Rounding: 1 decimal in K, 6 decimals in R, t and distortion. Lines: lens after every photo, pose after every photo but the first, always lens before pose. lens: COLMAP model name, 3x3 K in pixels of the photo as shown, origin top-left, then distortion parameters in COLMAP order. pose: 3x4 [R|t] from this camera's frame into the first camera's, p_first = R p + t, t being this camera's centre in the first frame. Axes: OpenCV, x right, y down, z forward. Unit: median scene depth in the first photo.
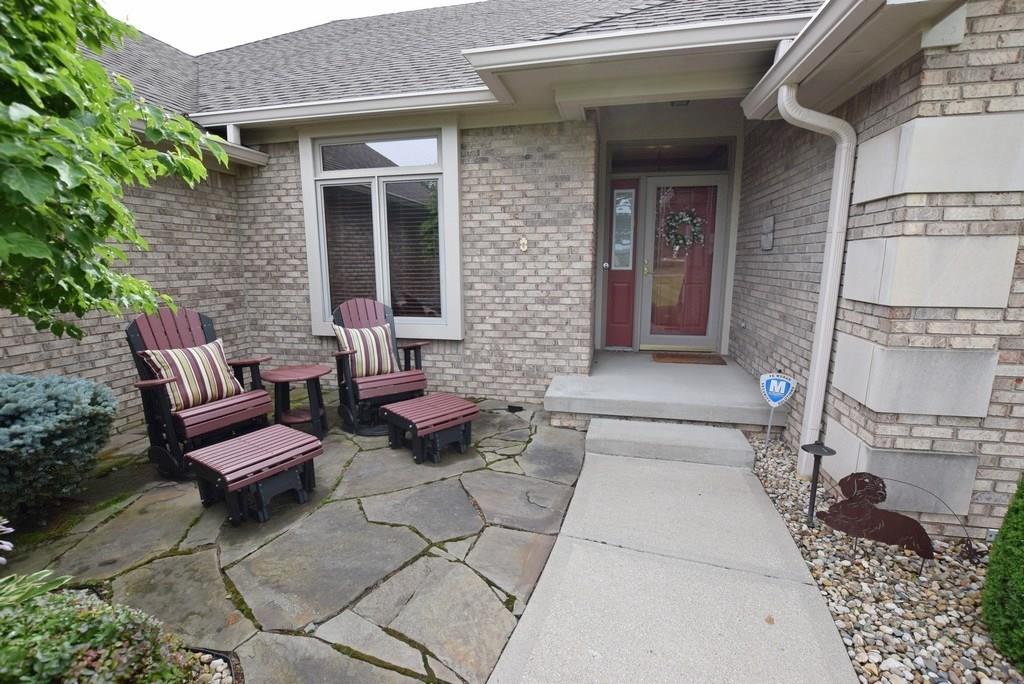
lens RADIAL K [[450.4, 0, 513.8], [0, 450.4, 339.9], [0, 0, 1]] dist [-0.033138, 0.005370]
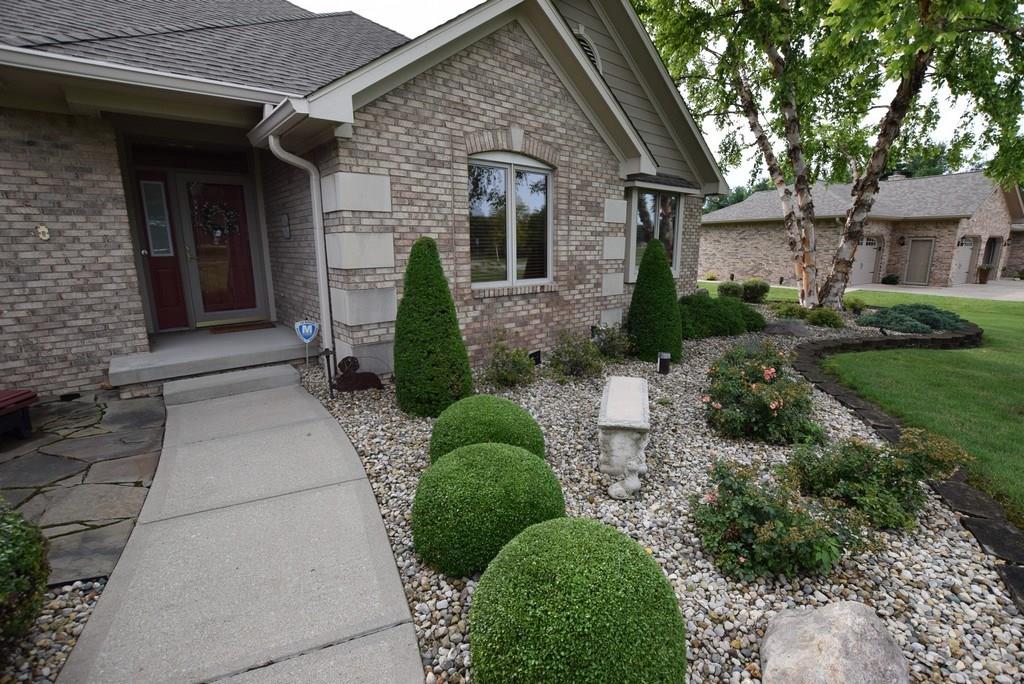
lens RADIAL K [[450.4, 0, 513.8], [0, 450.4, 339.9], [0, 0, 1]] dist [-0.033138, 0.005370]
pose [[0.606634, -0.165641, 0.777533, -0.138725], [0.140986, 0.984965, 0.099833, 0.070746], [-0.782379, 0.049059, 0.620867, -0.399992]]
